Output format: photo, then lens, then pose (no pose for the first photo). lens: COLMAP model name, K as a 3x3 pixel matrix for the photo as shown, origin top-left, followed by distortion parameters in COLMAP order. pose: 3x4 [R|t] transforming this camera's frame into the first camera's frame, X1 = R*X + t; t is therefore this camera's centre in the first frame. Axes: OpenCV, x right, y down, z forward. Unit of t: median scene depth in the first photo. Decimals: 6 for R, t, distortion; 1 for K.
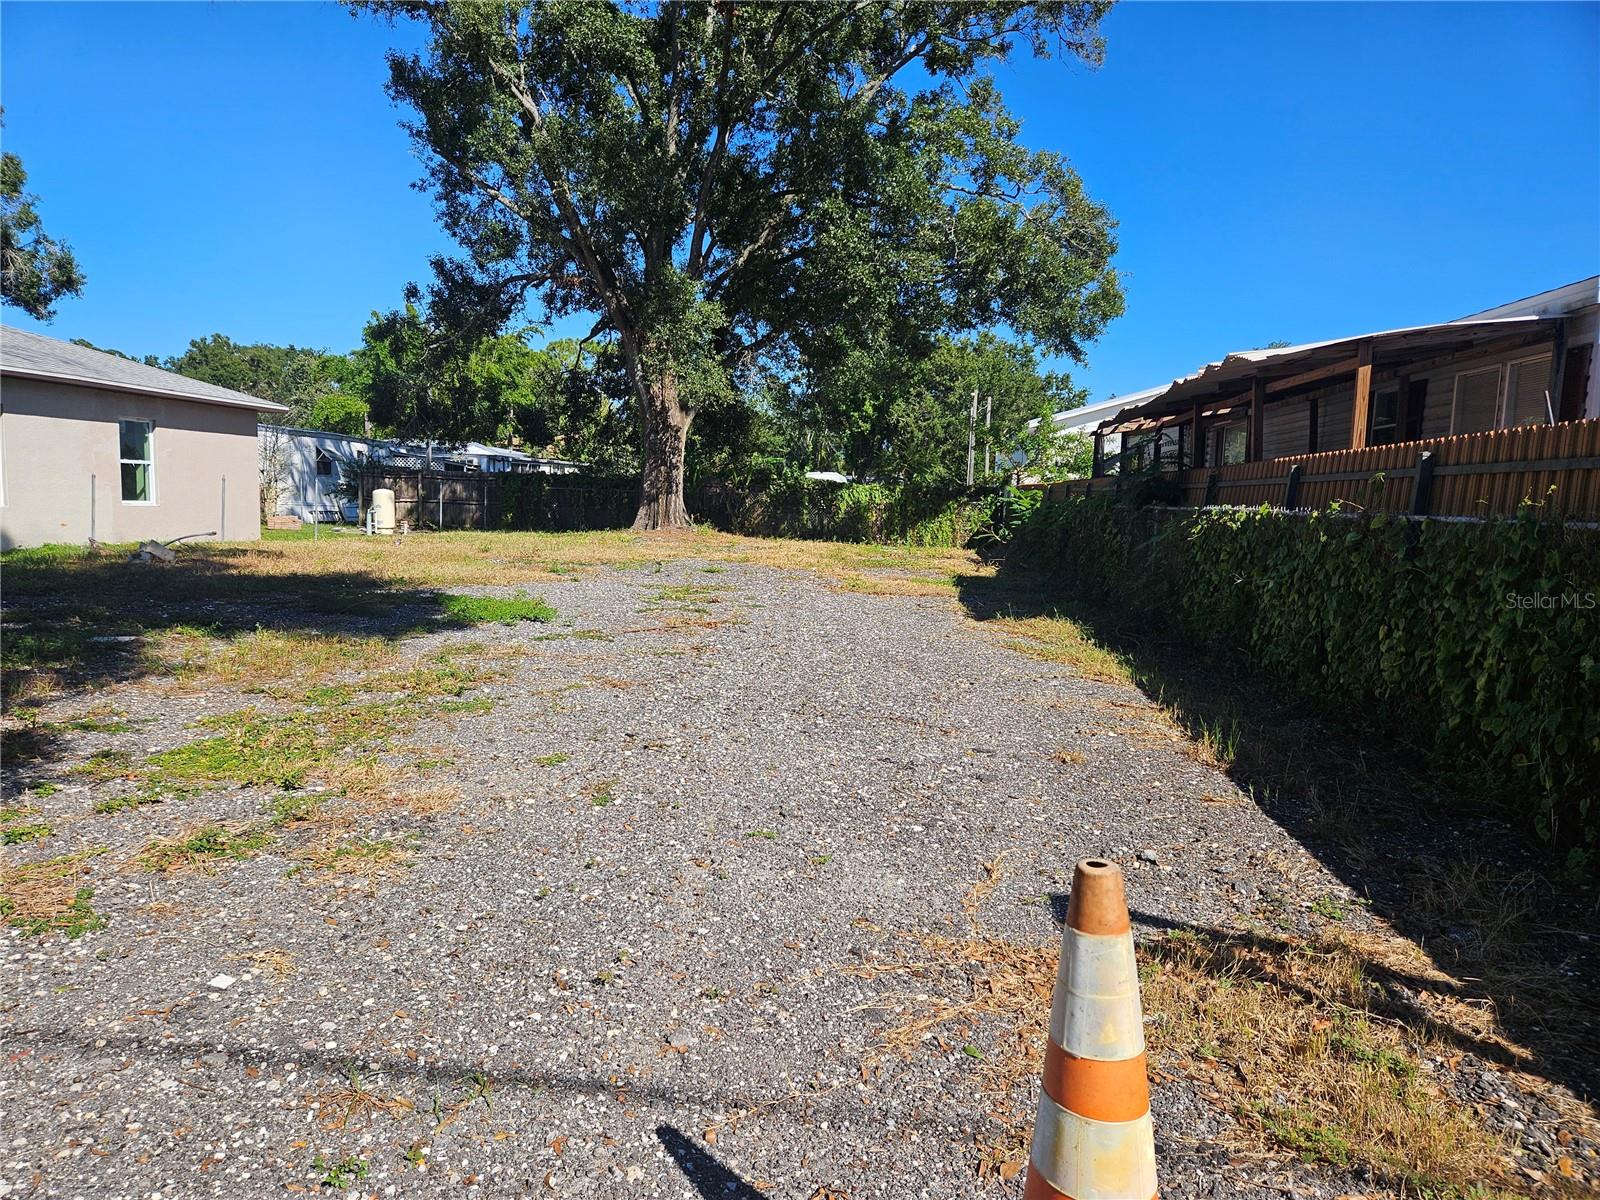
lens RADIAL K [[1070.8, 0, 795.3], [0, 1070.8, 610.0], [0, 0, 1]] dist [0.075135, -0.053257]
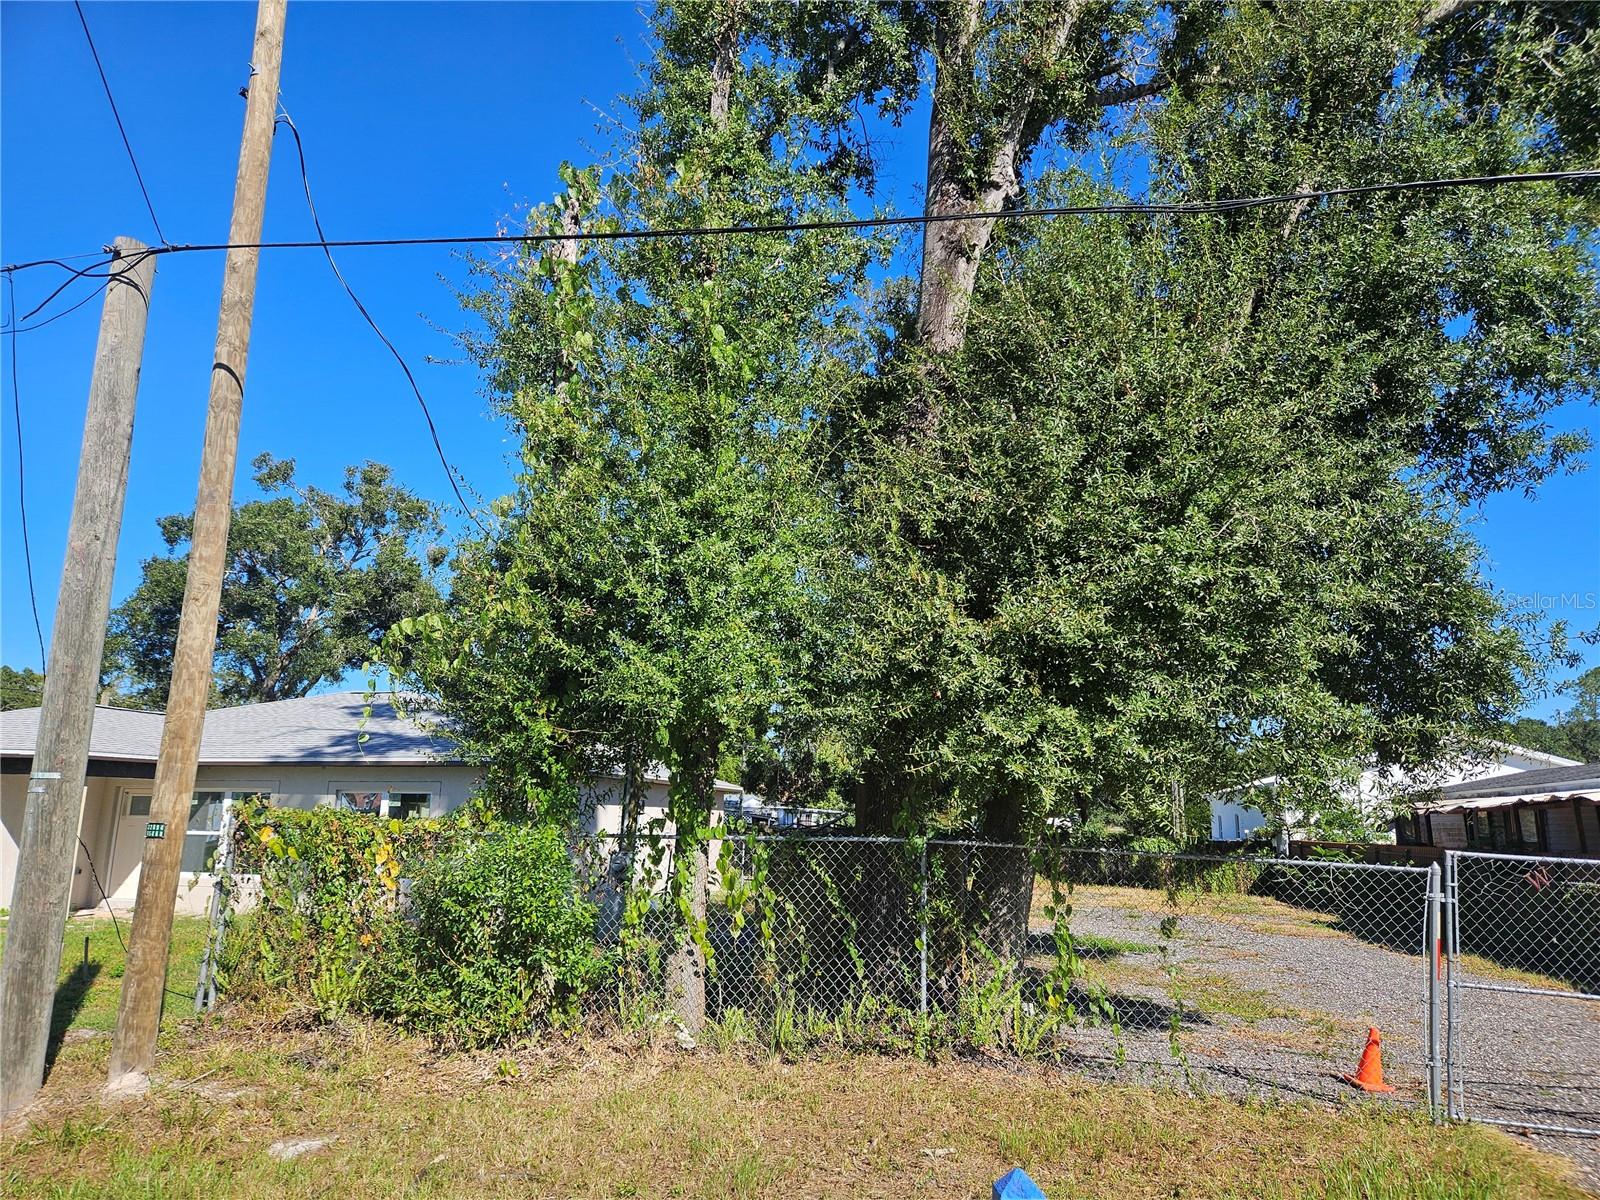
lens RADIAL K [[1048.0, 0, 804.0], [0, 1048.0, 613.5], [0, 0, 1]] dist [0.068862, -0.052768]
pose [[0.994512, -0.030546, -0.100064, -0.210181], [-0.001452, 0.952309, -0.305132, 0.005132], [0.104612, 0.303602, 0.947038, -0.253701]]
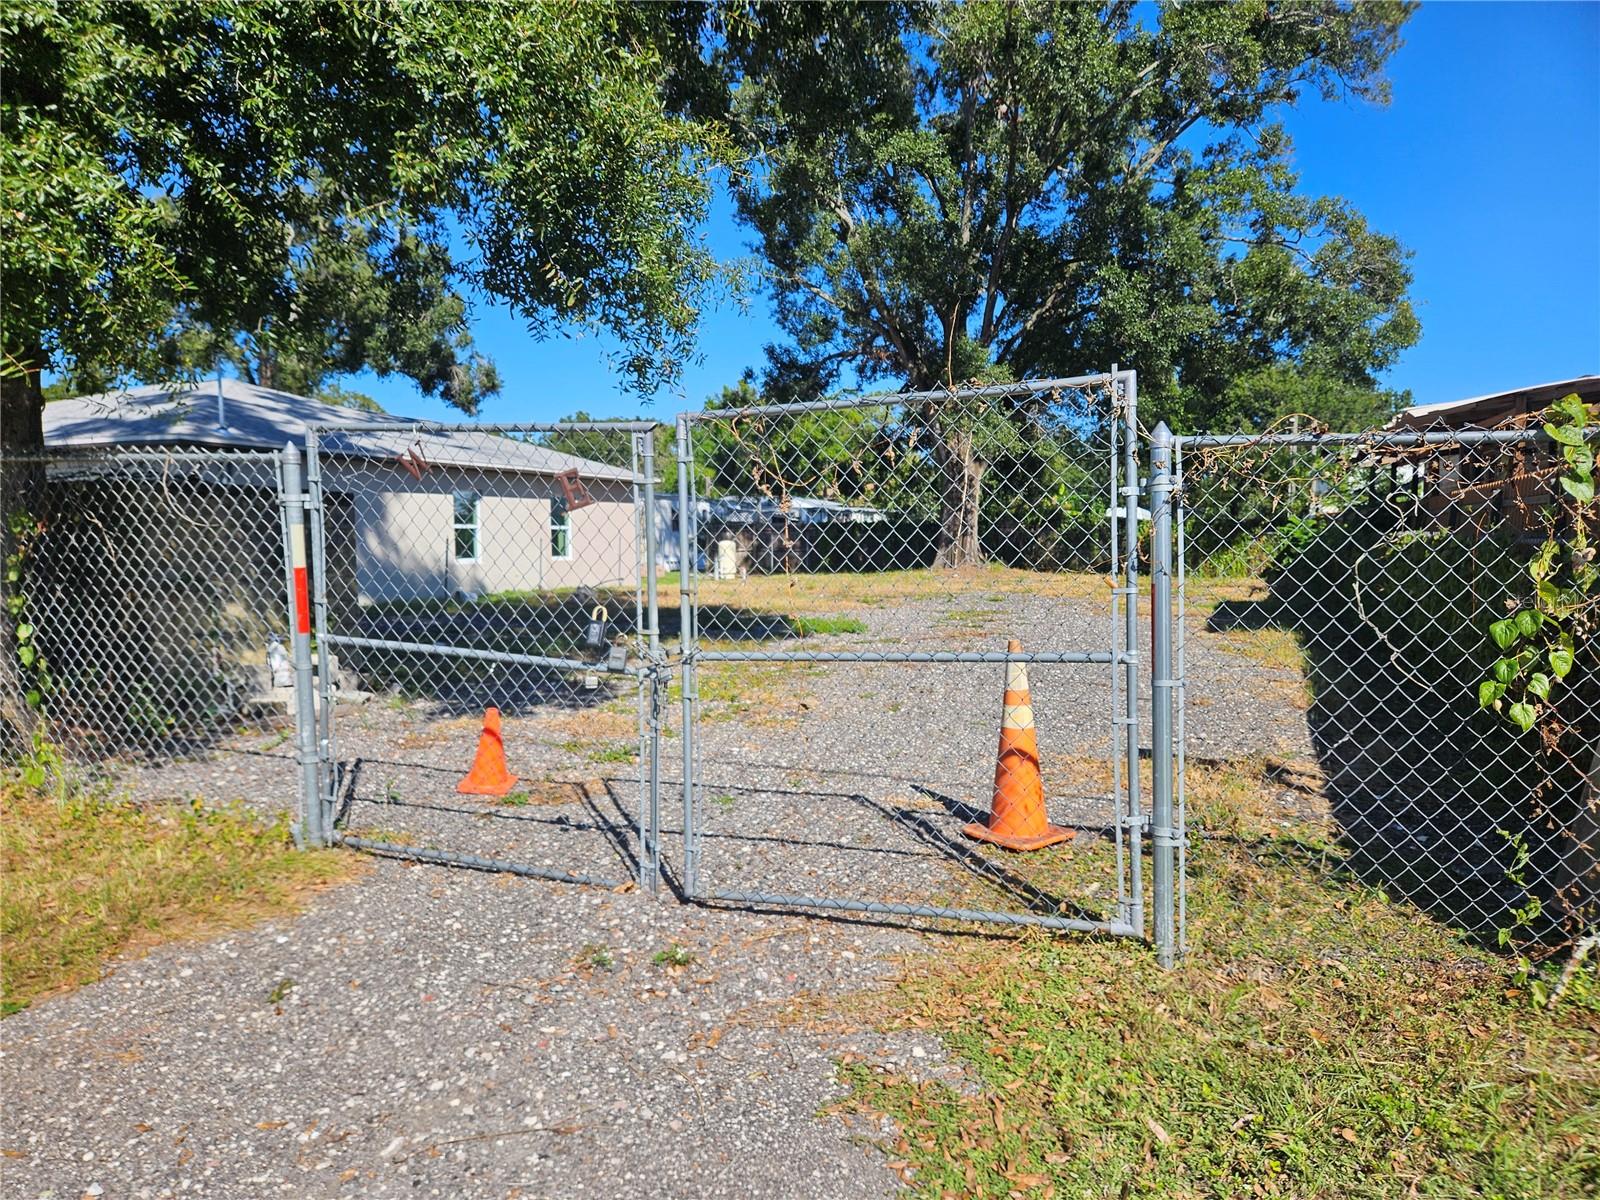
lens RADIAL K [[1070.8, 0, 795.3], [0, 1070.8, 610.0], [0, 0, 1]] dist [0.075135, -0.053257]
pose [[0.959516, -0.015143, -0.281248, 0.025403], [0.004265, 0.999220, -0.039249, 0.011792], [0.281623, 0.036460, 0.958832, -0.116573]]
